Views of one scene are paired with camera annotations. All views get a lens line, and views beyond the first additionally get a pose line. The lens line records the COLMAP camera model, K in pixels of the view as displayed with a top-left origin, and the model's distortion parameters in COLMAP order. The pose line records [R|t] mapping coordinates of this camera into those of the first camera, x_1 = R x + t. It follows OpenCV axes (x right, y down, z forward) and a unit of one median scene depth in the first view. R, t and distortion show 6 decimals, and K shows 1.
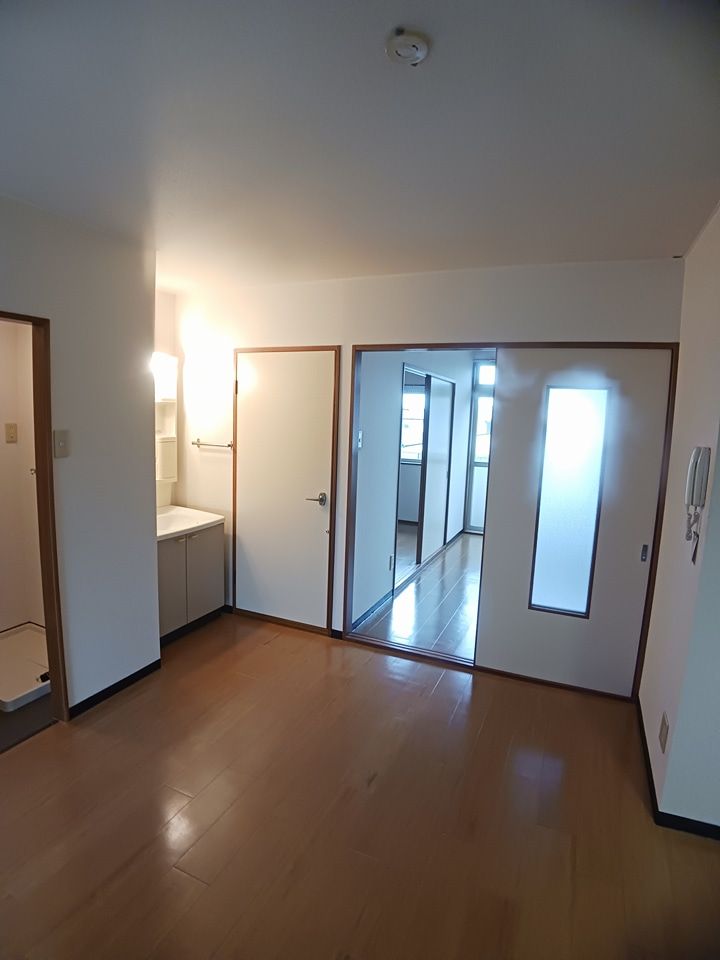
lens RADIAL K [[509.0, 0, 360.0], [0, 509.0, 480.0], [0, 0, 1]] dist [-0.059429, 0.000242]
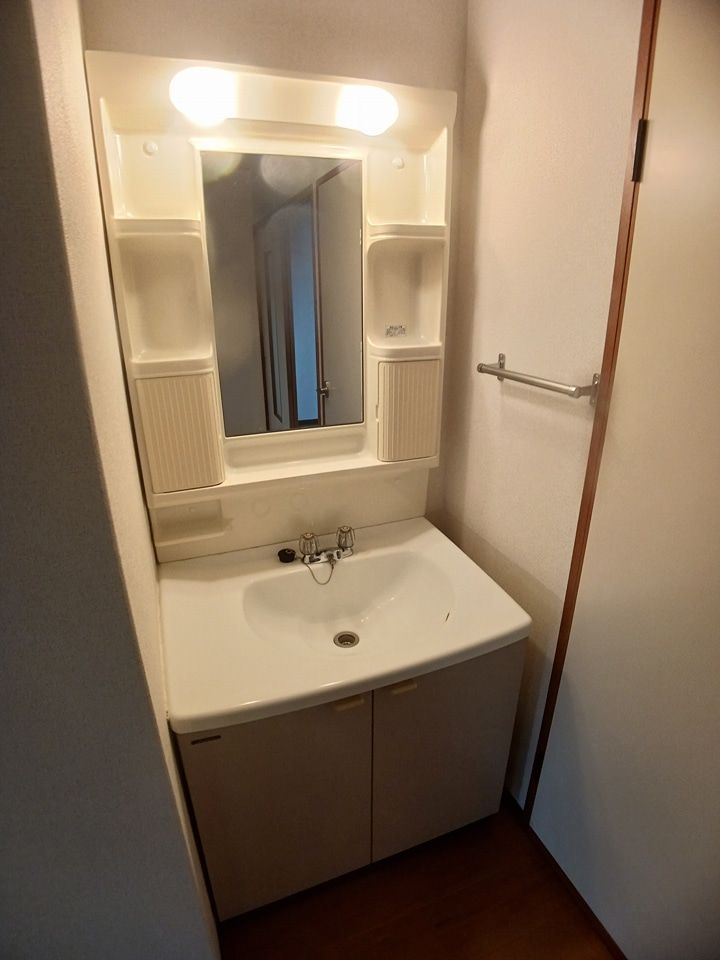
lens RADIAL K [[509.0, 0, 360.0], [0, 509.0, 480.0], [0, 0, 1]] dist [-0.059429, 0.000242]
pose [[0.709729, 0.213918, -0.671211, -0.145922], [-0.063401, 0.968311, 0.241565, -0.077854], [0.701616, -0.128891, 0.700801, 0.700024]]
